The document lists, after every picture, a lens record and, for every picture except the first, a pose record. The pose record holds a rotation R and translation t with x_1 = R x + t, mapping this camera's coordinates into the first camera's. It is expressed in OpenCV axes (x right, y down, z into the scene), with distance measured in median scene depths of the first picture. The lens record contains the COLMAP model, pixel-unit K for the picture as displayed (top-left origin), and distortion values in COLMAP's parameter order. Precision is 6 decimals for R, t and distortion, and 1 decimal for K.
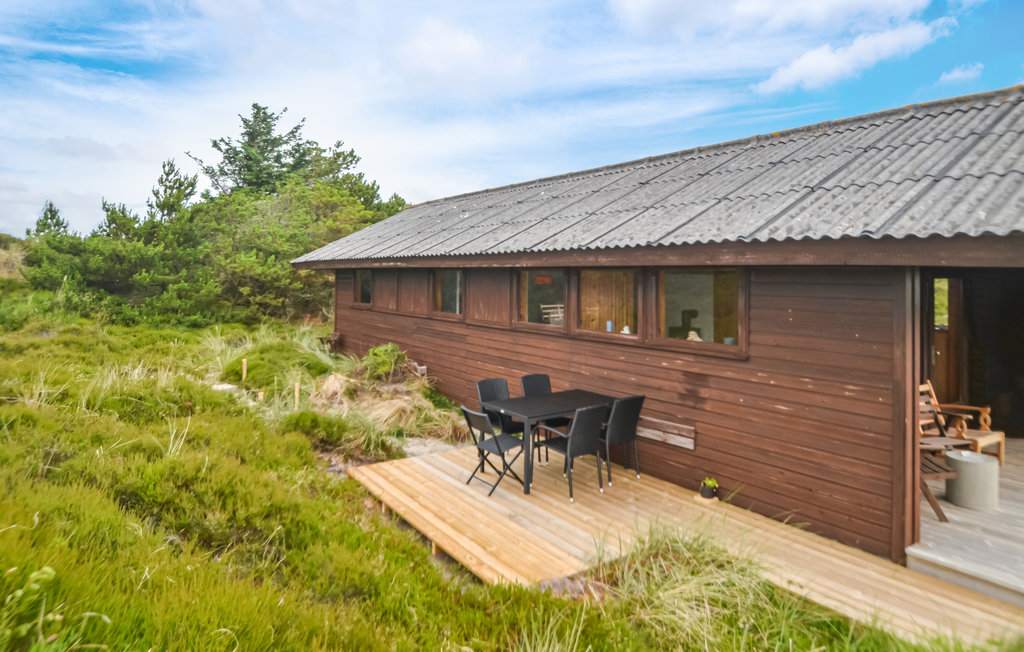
lens RADIAL K [[574.9, 0, 512.0], [0, 574.9, 272.5], [0, 0, 1]] dist [-0.006611, -0.002199]
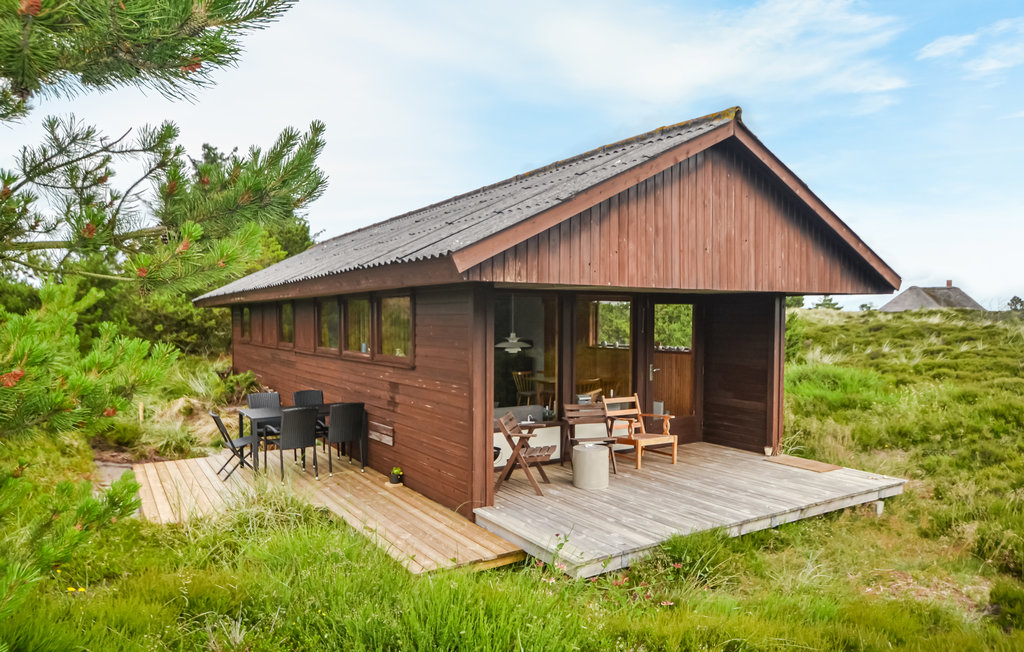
lens RADIAL K [[618.8, 0, 469.8], [0, 618.8, 328.3], [0, 0, 1]] dist [0.002723, 0.000070]
pose [[0.997000, -0.009766, -0.076783, 0.472211], [0.011589, 0.999661, 0.023326, 0.027463], [0.076529, -0.024146, 0.996775, -0.223666]]
